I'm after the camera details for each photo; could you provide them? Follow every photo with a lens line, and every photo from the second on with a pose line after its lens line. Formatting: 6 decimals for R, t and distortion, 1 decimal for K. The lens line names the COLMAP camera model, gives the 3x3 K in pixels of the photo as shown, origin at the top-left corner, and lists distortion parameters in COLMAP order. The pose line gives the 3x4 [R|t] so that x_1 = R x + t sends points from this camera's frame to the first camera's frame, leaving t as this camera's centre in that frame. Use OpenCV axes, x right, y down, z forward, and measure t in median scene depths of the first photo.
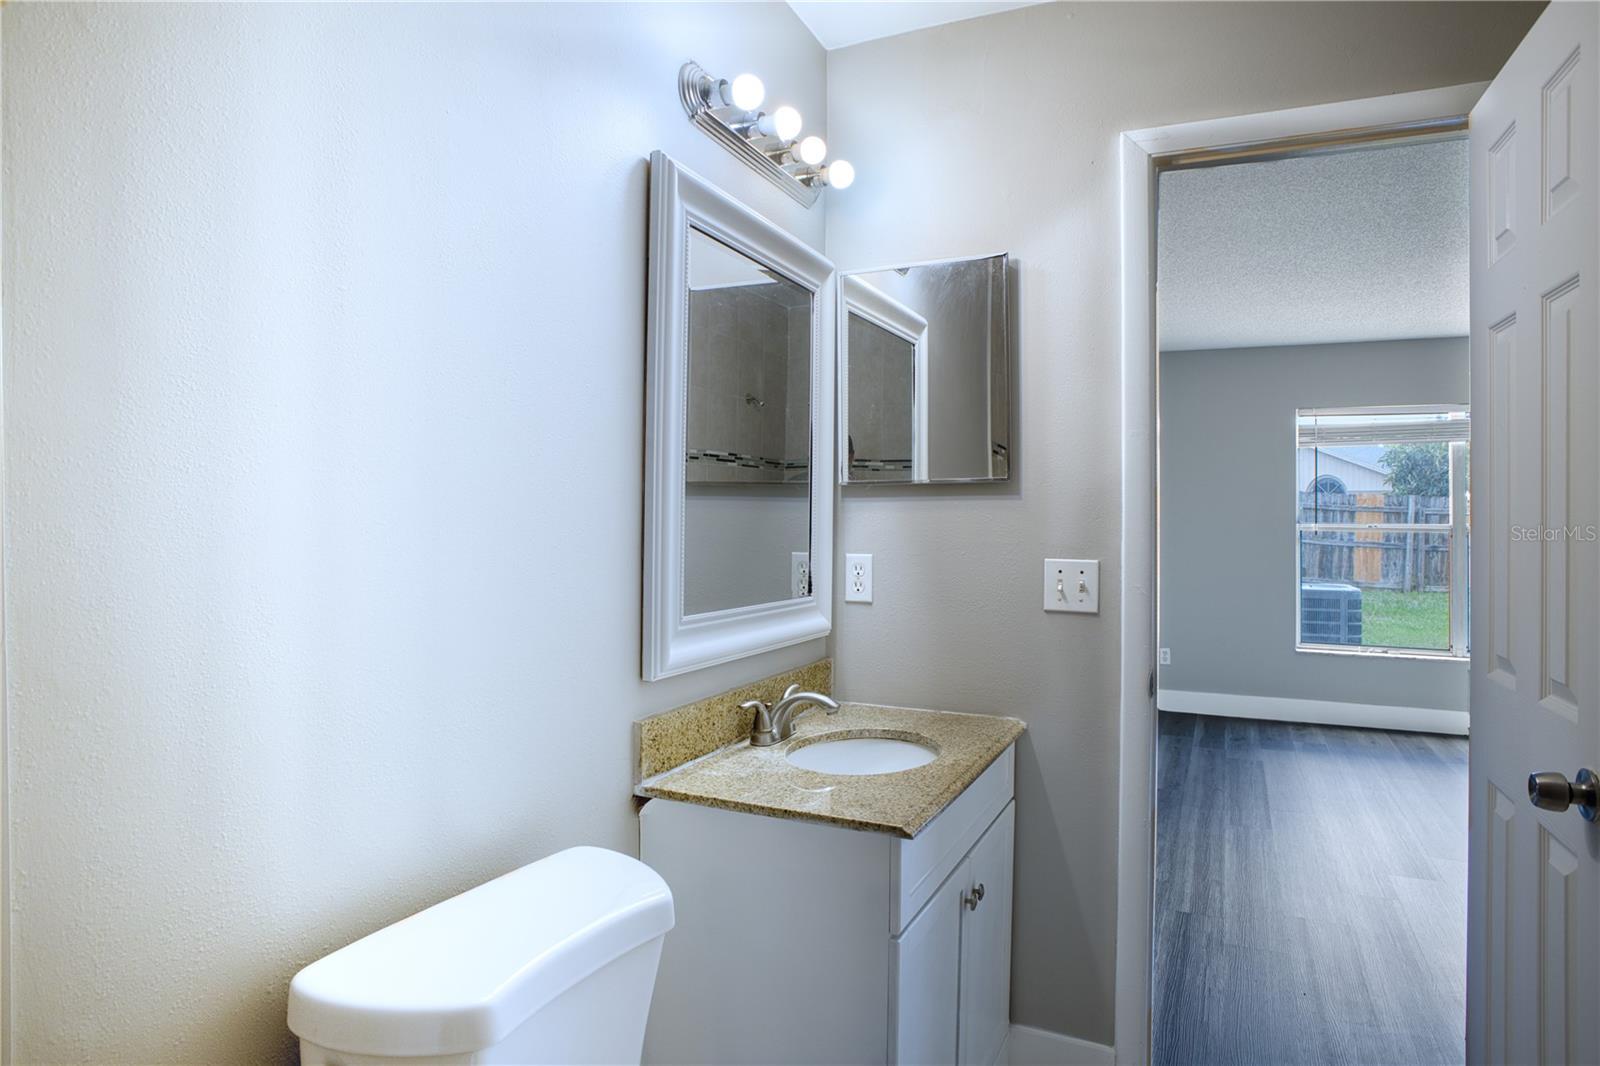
lens RADIAL K [[1003.5, 0, 800.0], [0, 1003.5, 533.0], [0, 0, 1]] dist [-0.000430, -0.000040]
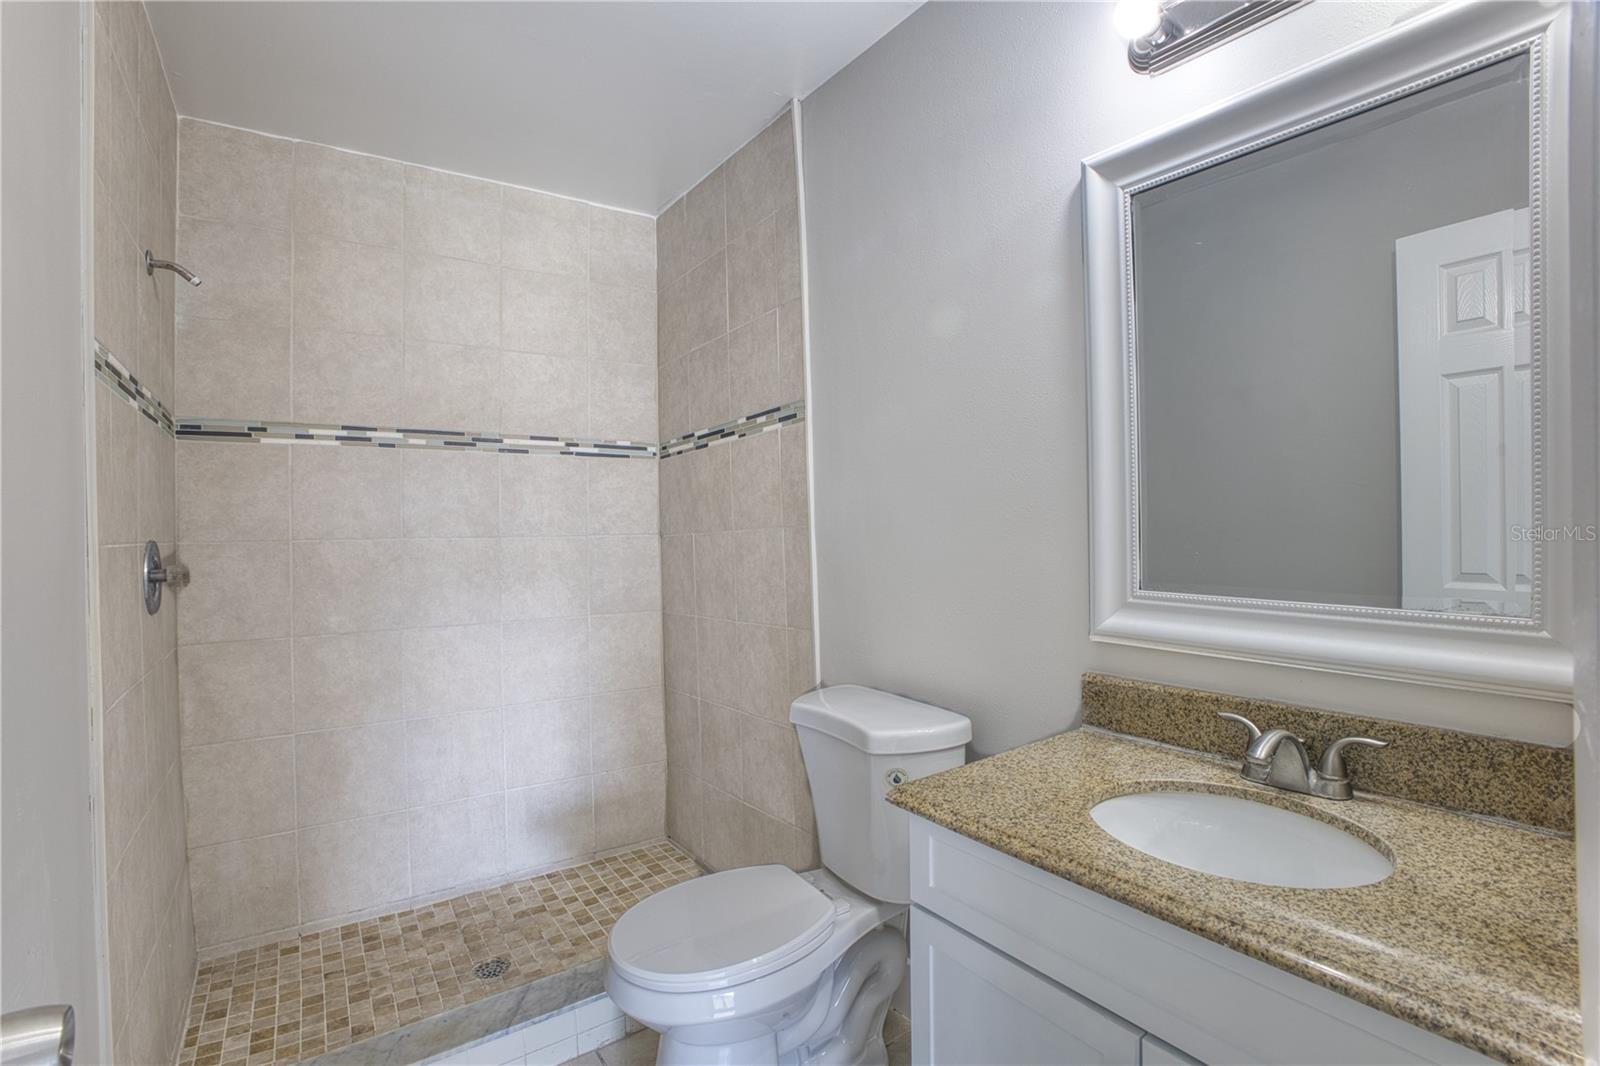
lens RADIAL K [[672.6, 0, 800.0], [0, 672.6, 533.0], [0, 0, 1]] dist [-0.103131, 0.027679]
pose [[-0.473791, 0.038827, -0.879781, 0.603782], [0.012947, 0.999227, 0.037126, -0.001348], [0.880542, 0.006199, -0.473927, 1.003380]]
